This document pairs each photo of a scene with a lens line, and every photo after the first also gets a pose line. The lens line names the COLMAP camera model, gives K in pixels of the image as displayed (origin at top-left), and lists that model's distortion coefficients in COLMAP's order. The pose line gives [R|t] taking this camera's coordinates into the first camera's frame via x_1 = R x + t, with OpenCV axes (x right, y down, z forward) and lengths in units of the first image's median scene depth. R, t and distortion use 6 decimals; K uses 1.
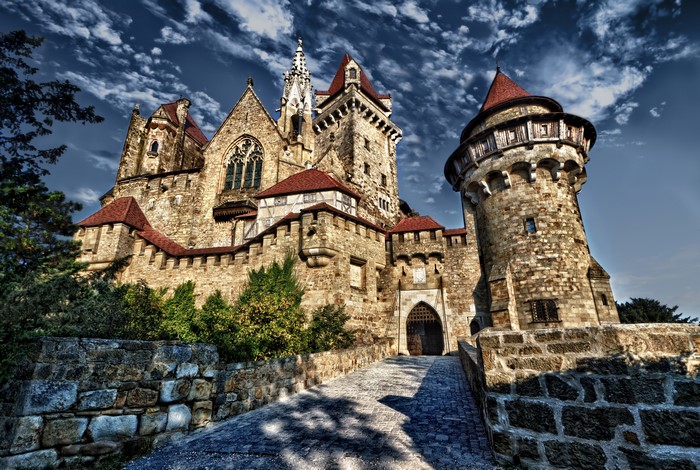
lens RADIAL K [[324.5, 0, 341.8], [0, 324.5, 252.1], [0, 0, 1]] dist [0.032543, 0.000083]
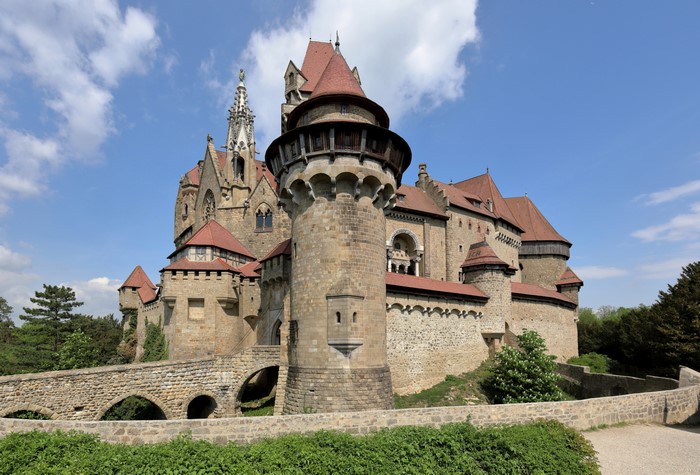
lens RADIAL K [[357.4, 0, 324.2], [0, 357.4, 318.1], [0, 0, 1]] dist [0.001920, 0.000138]
pose [[0.794078, -0.052409, -0.605552, 1.296313], [0.196774, 0.964789, 0.174536, -0.052394], [0.575083, -0.257752, 0.776430, 0.095461]]
